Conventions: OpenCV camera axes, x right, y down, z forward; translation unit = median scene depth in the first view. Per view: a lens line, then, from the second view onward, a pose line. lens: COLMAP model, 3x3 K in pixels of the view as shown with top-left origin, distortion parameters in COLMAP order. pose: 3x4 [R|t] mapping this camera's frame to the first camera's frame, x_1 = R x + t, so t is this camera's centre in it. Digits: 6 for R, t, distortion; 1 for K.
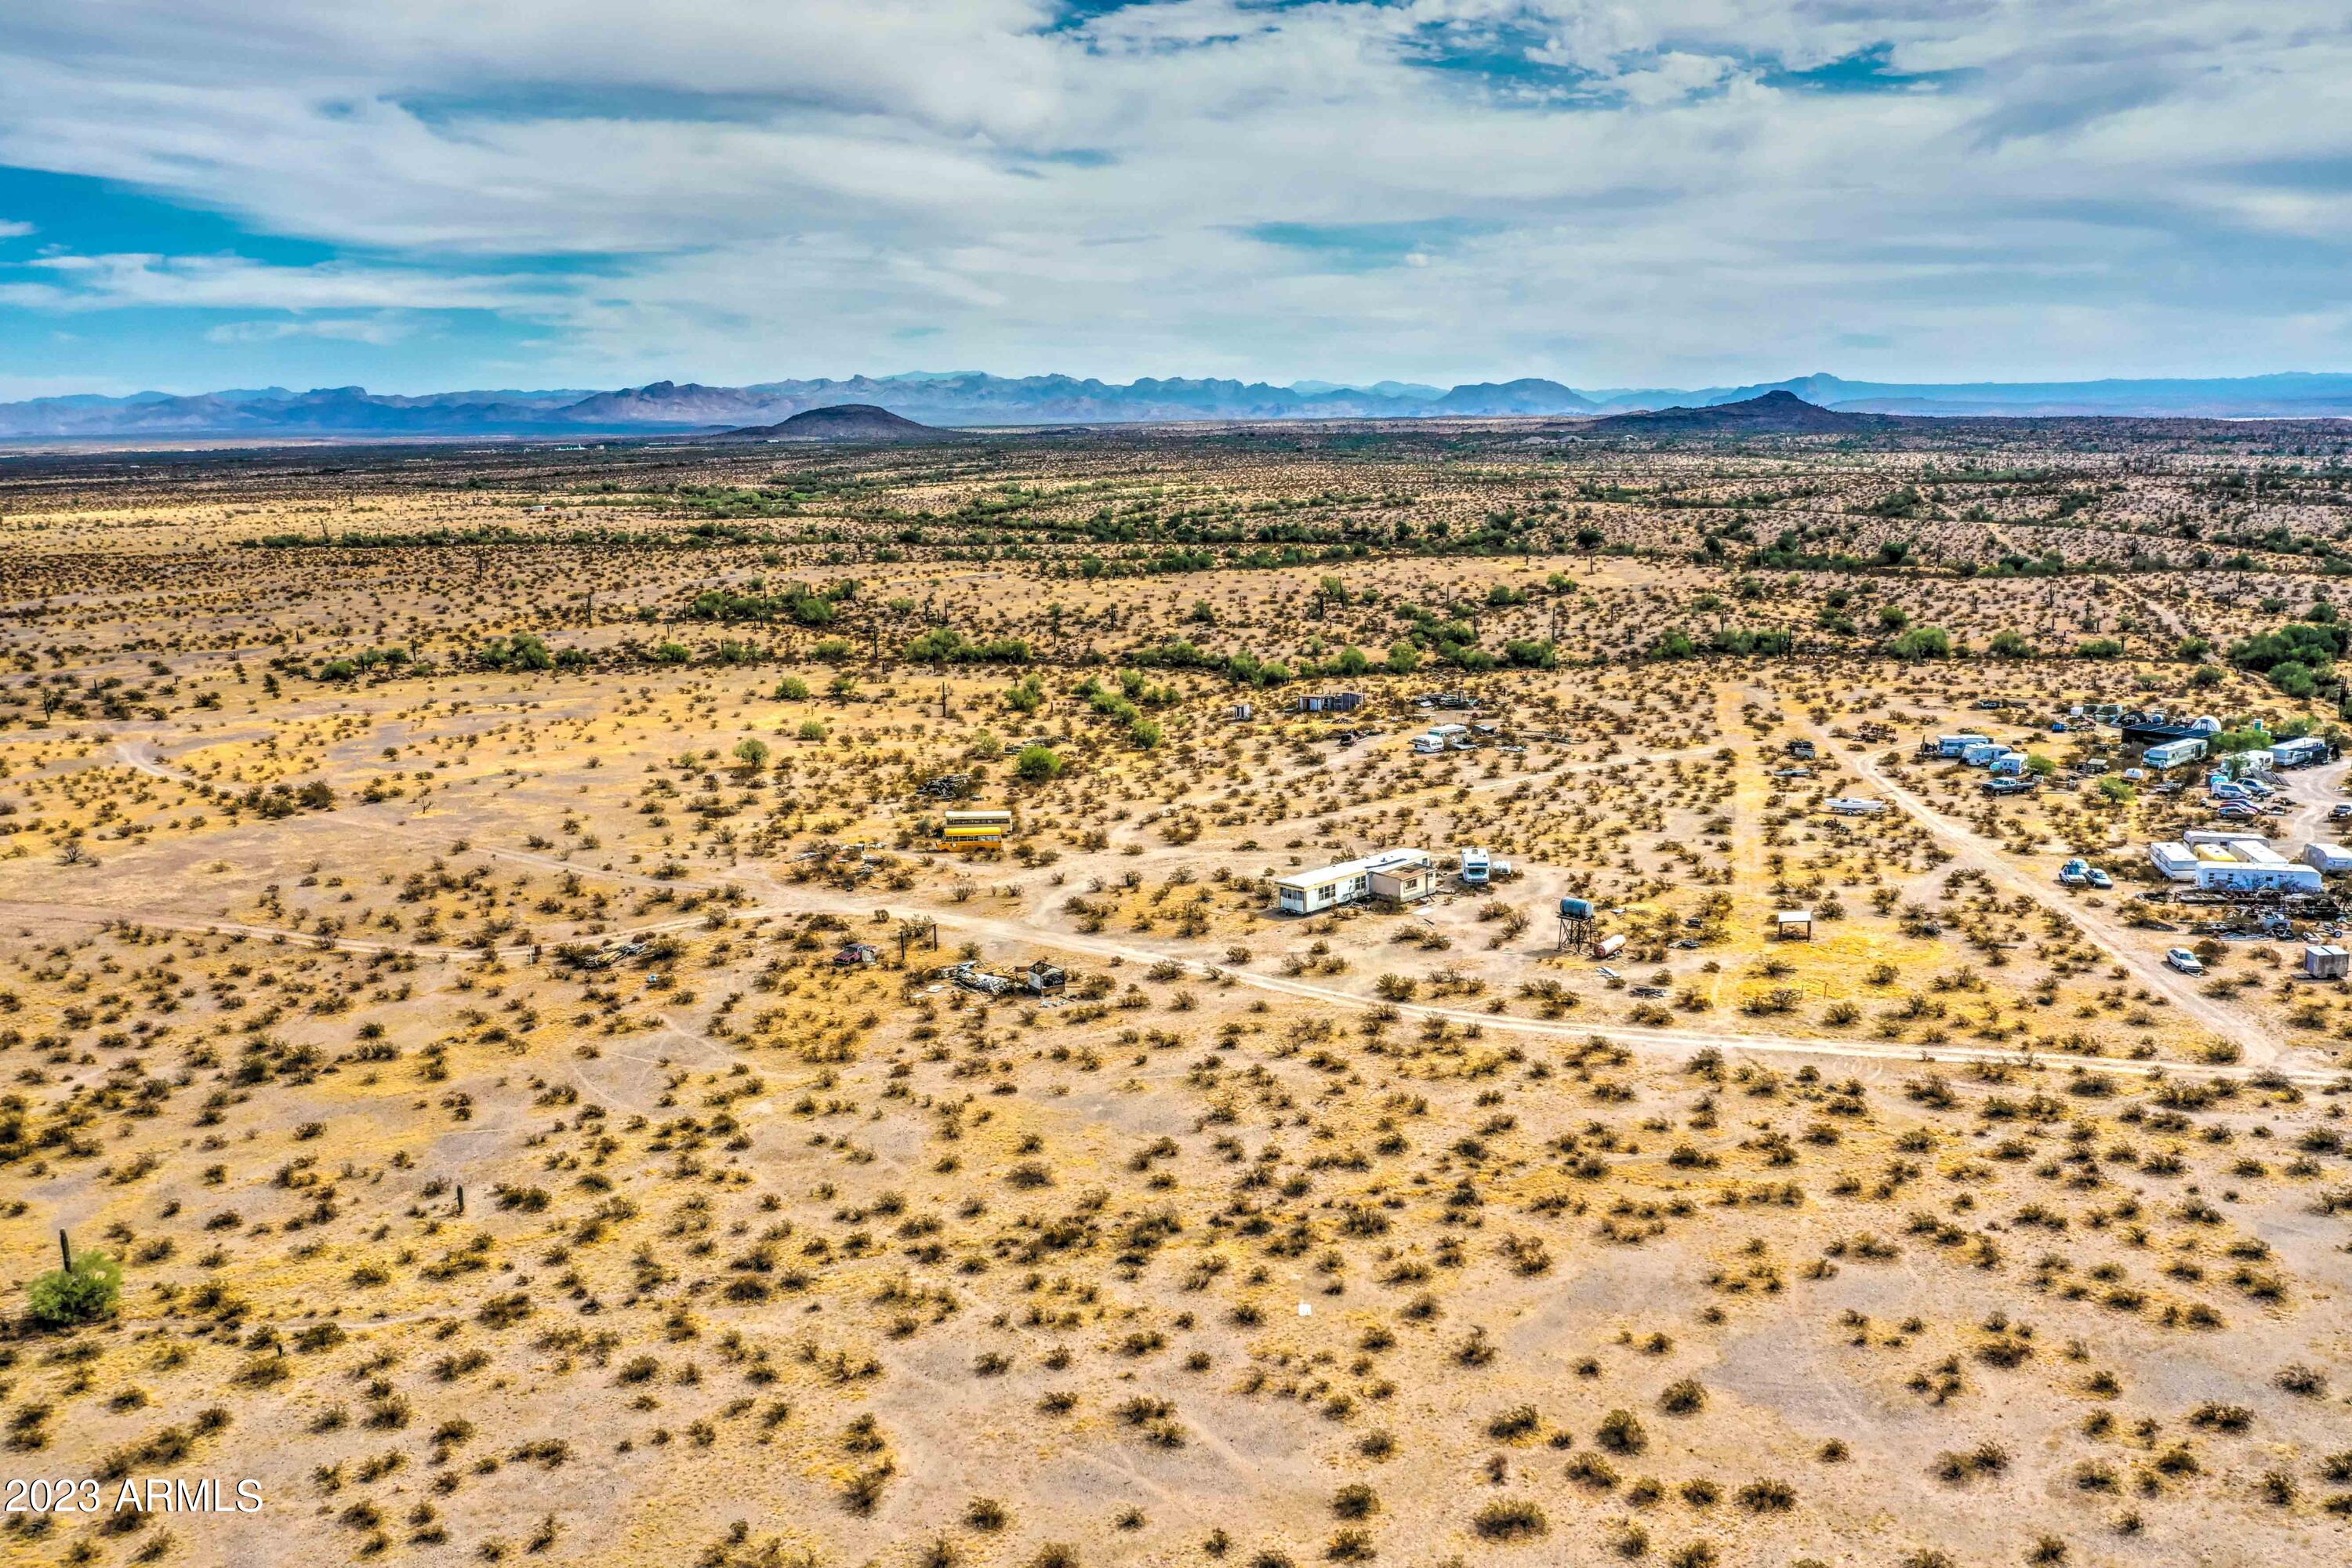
lens RADIAL K [[1900.0, 0, 1145.2], [0, 1900.0, 785.3], [0, 0, 1]] dist [-0.012414, -0.006233]
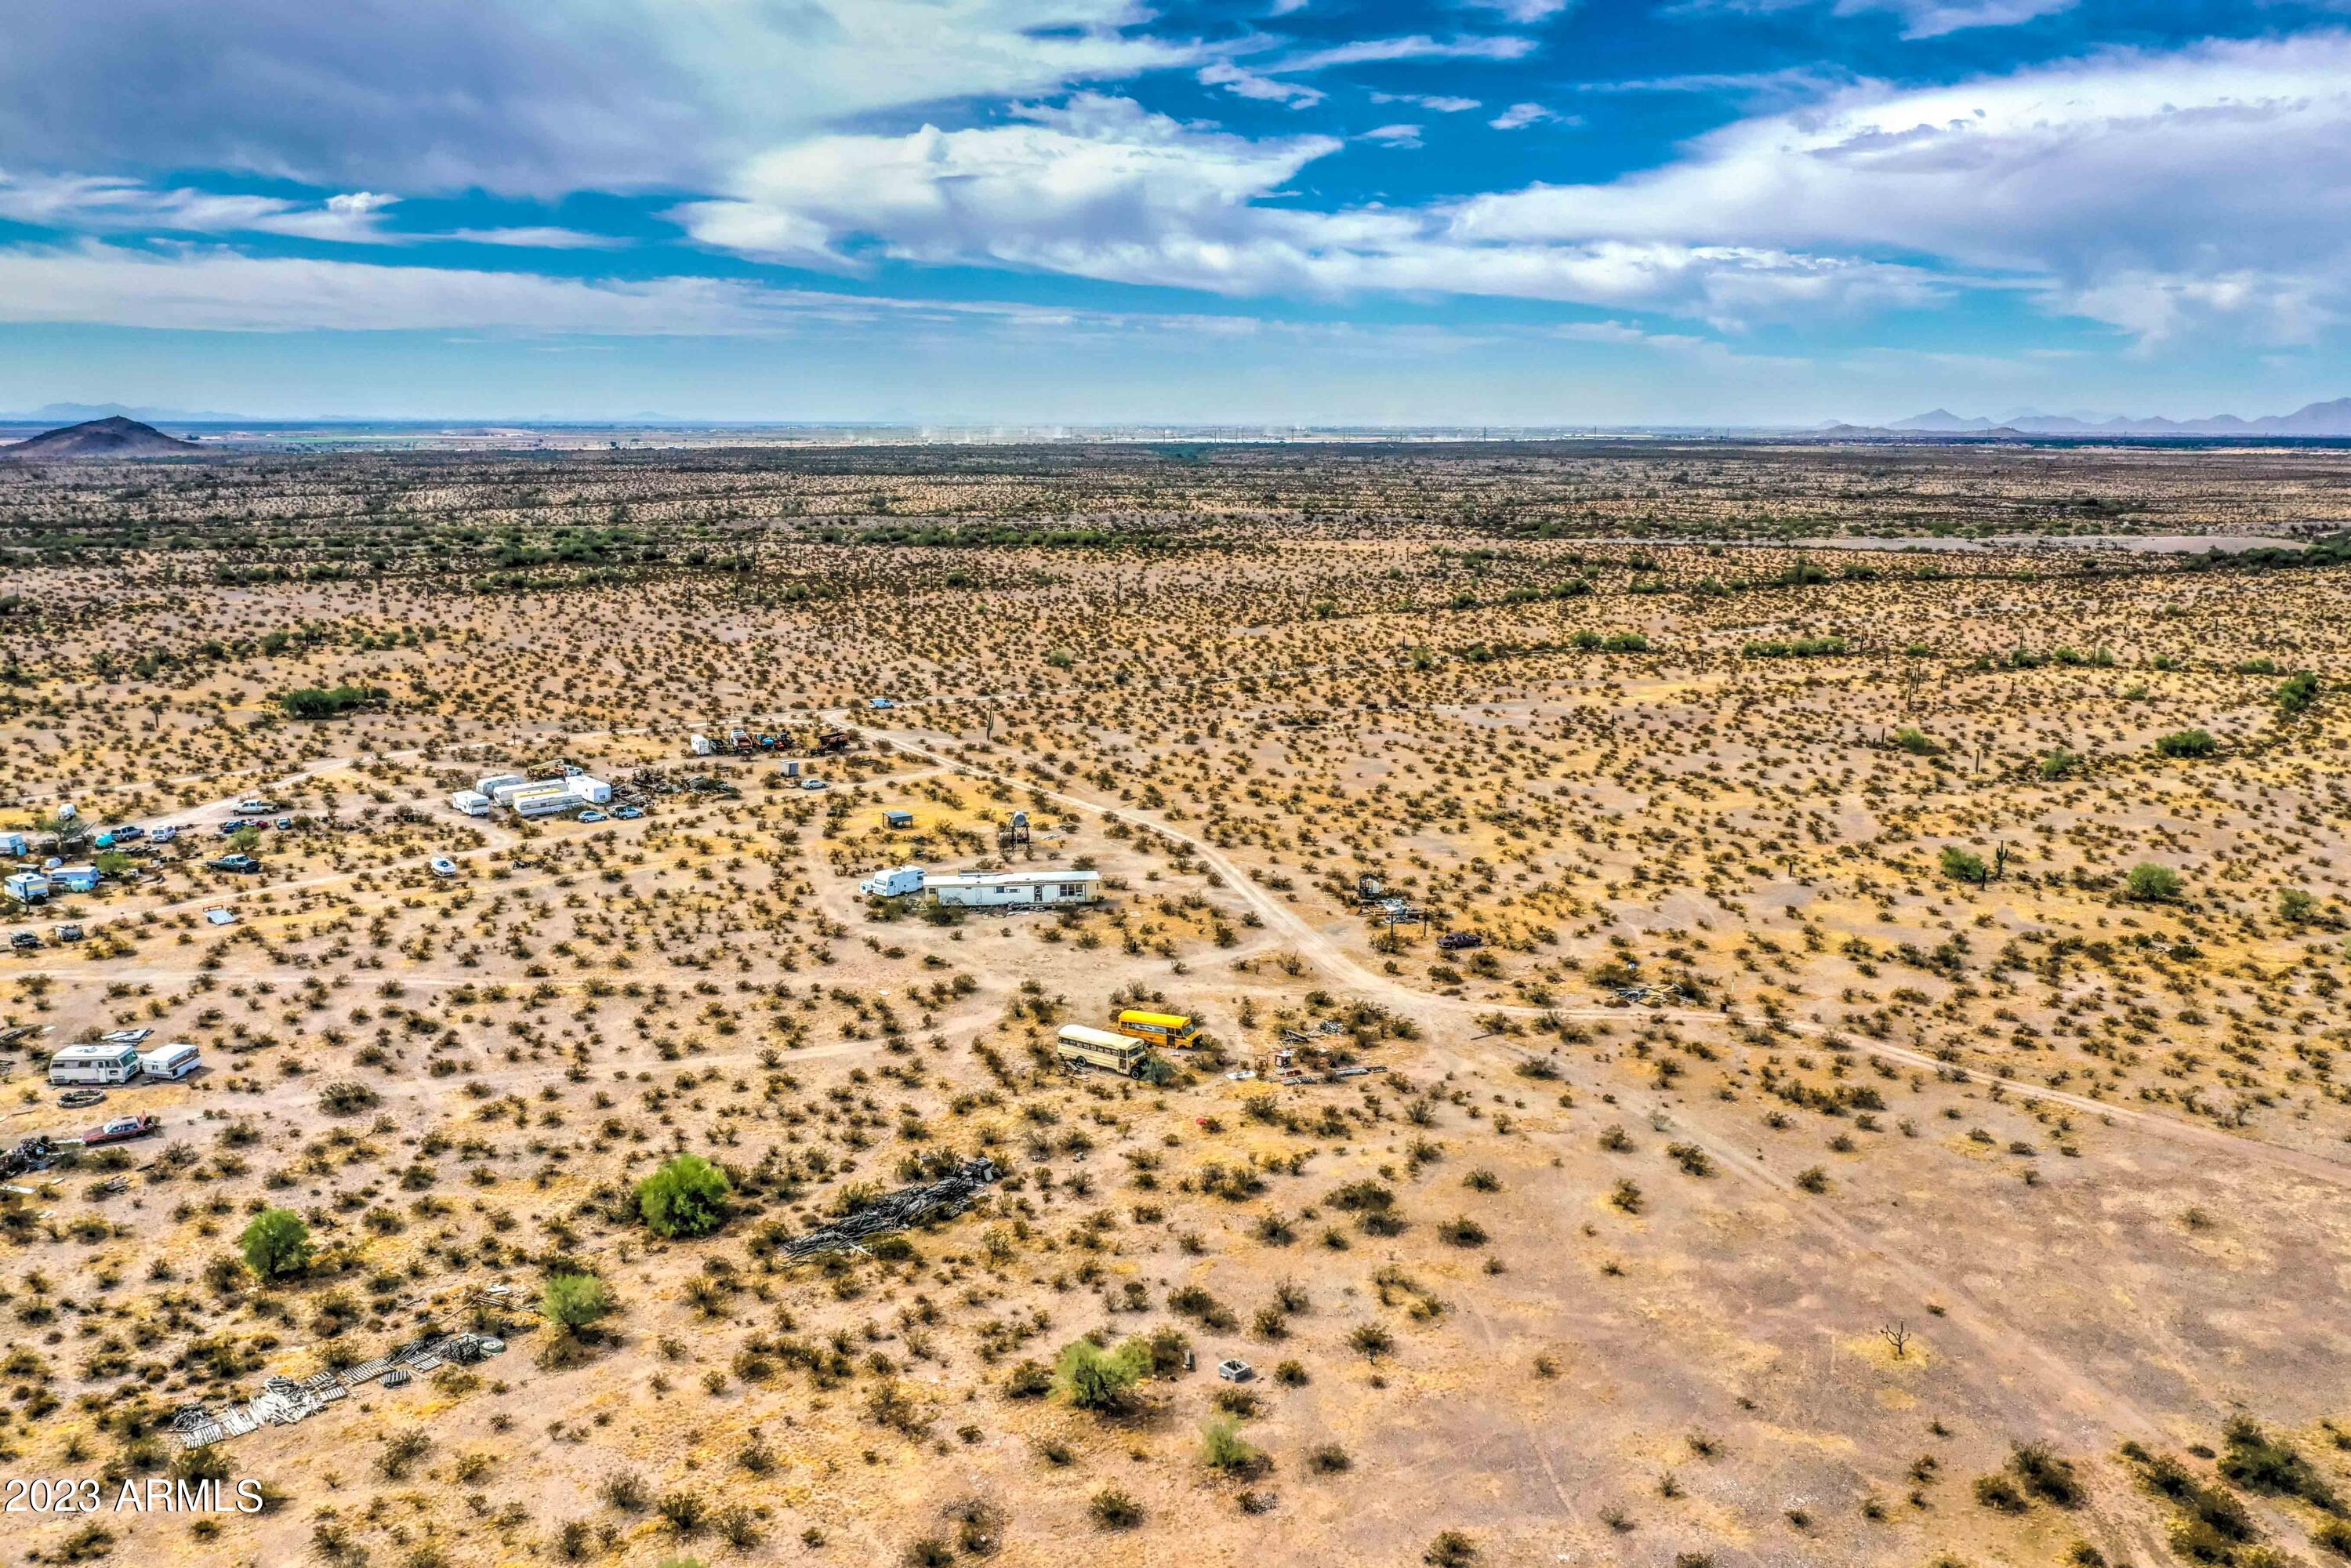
lens RADIAL K [[1850.0, 0, 1174.4], [0, 1850.0, 780.6], [0, 0, 1]] dist [-0.013873, -0.002846]
pose [[-0.799977, -0.098107, 0.591956, -0.948528], [0.125212, 0.937530, 0.324593, -0.550939], [-0.586821, 0.333787, -0.737718, 2.677692]]
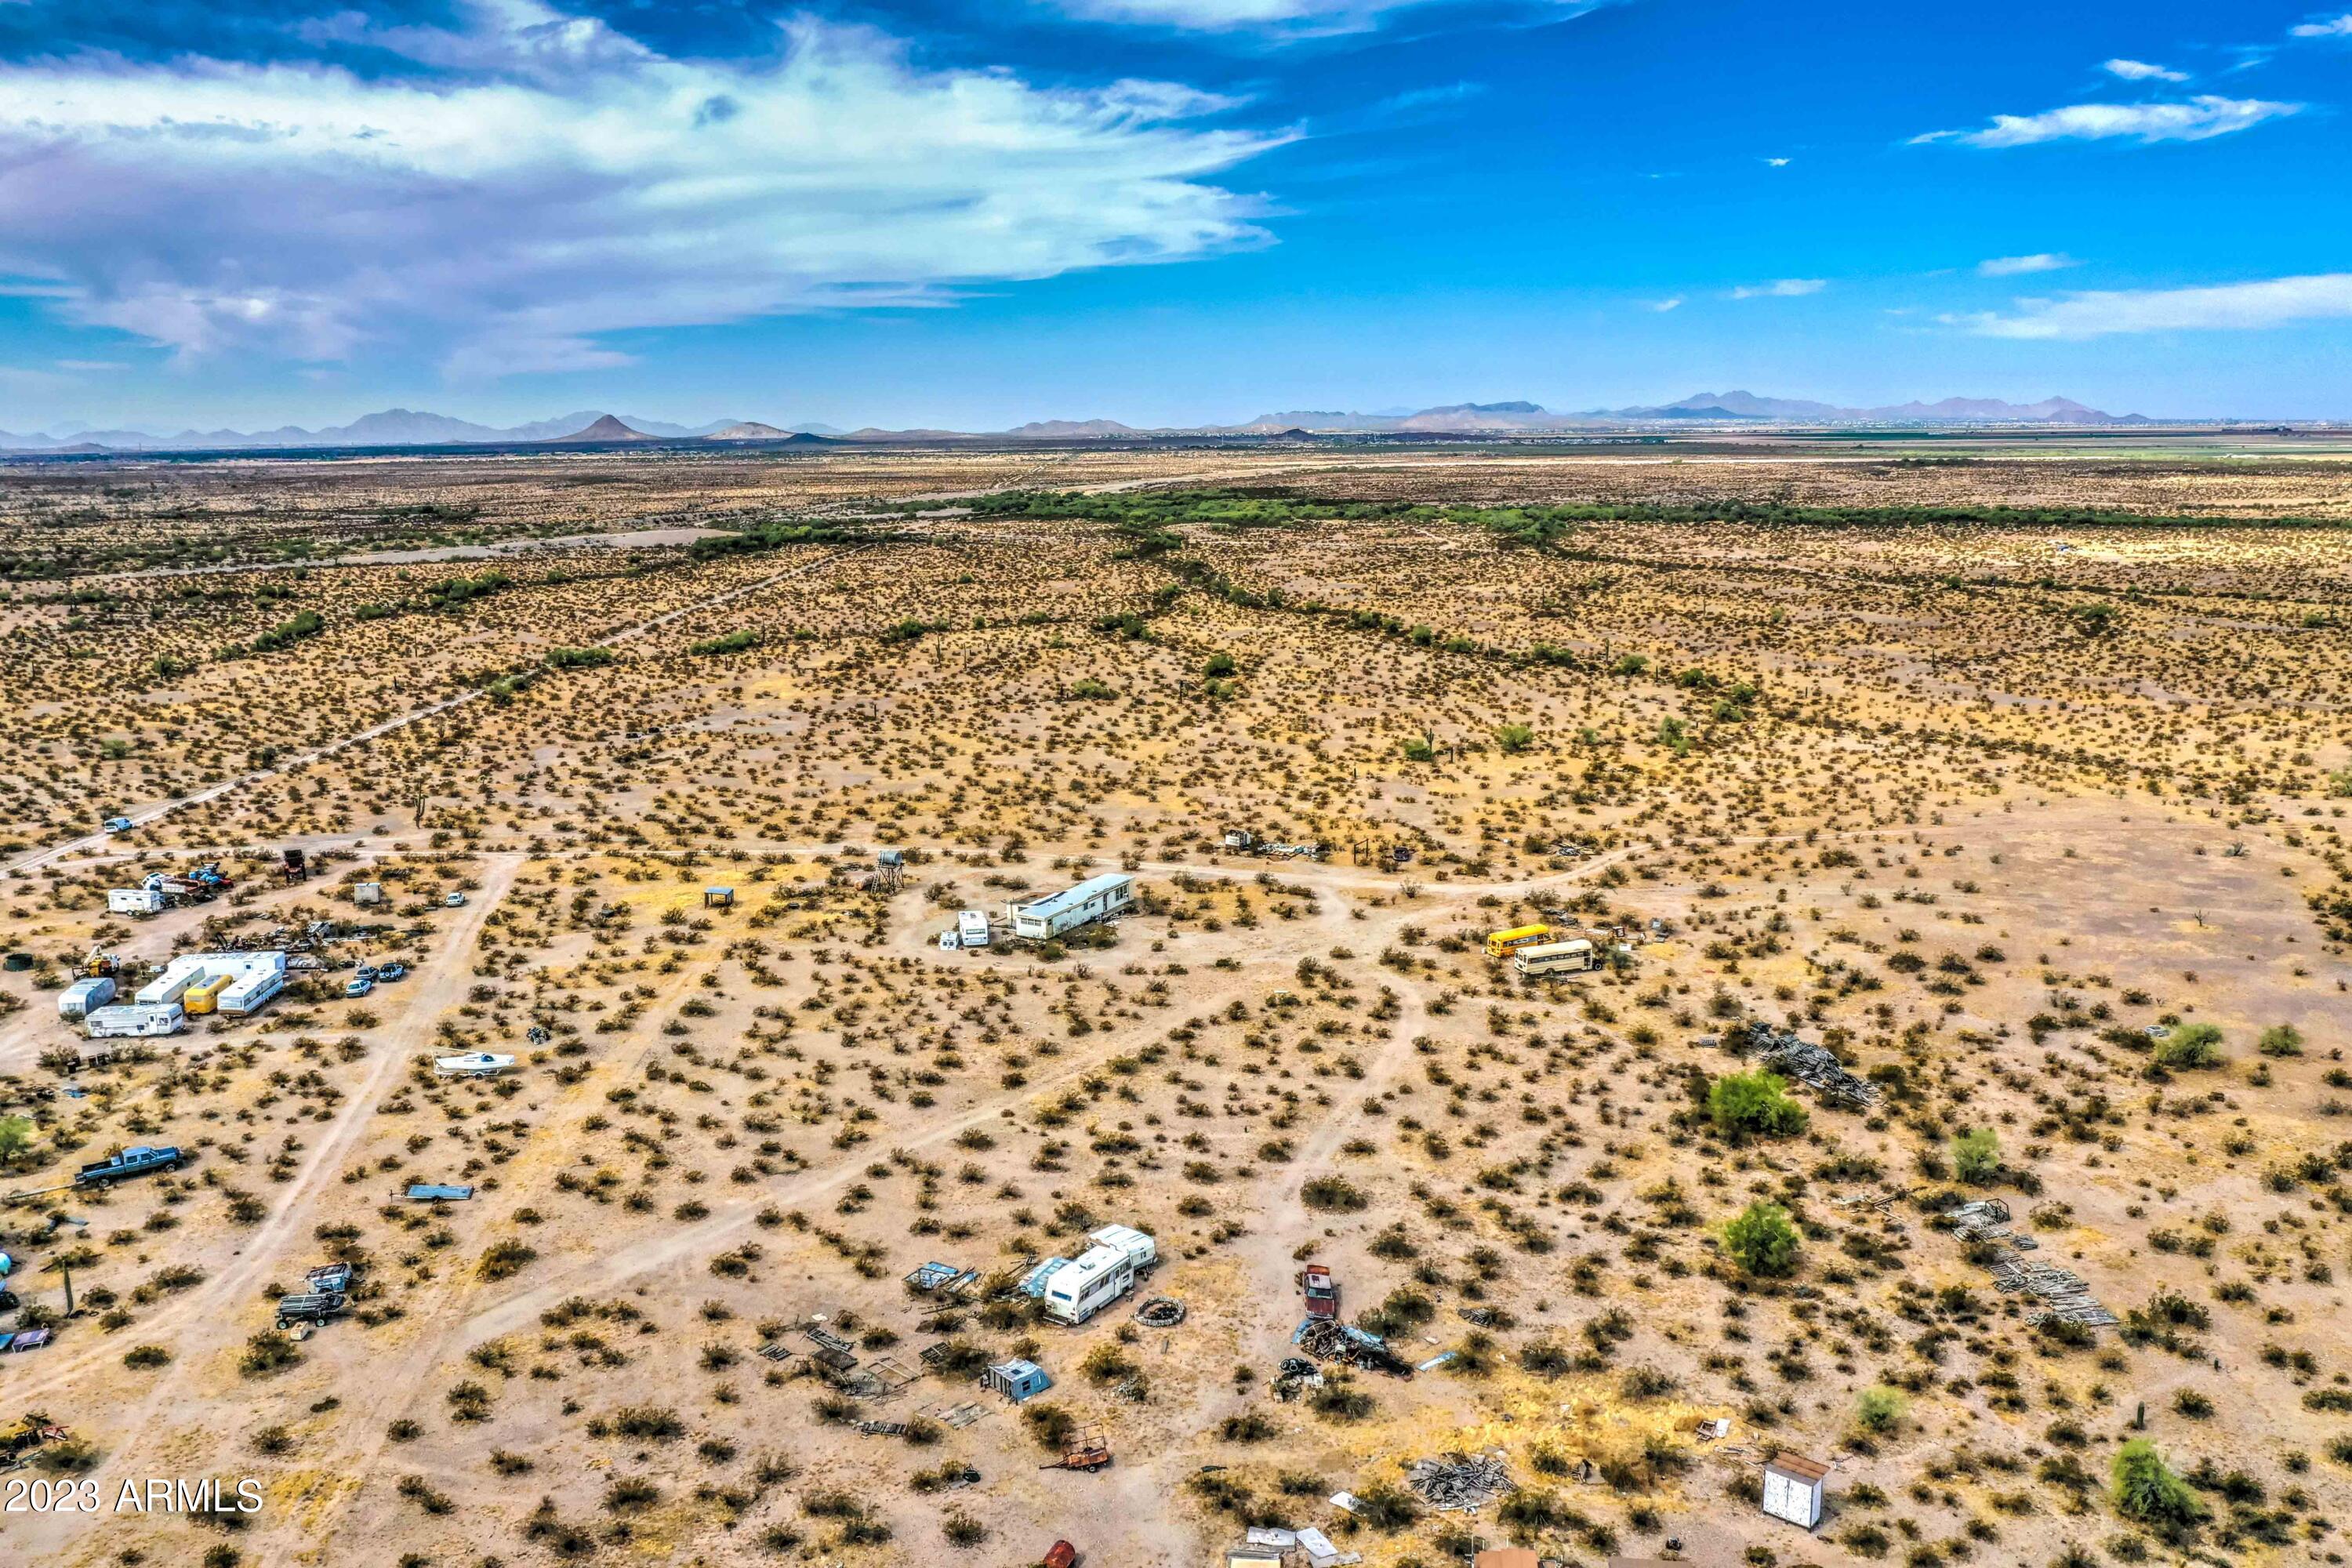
lens RADIAL K [[1851.2, 0, 1176.1], [0, 1851.2, 793.4], [0, 0, 1]] dist [-0.014037, -0.001550]
pose [[-0.950815, 0.089911, -0.296423, 0.567587], [-0.028702, 0.927258, 0.373320, -0.647891], [0.308426, 0.363466, -0.879071, 3.009750]]
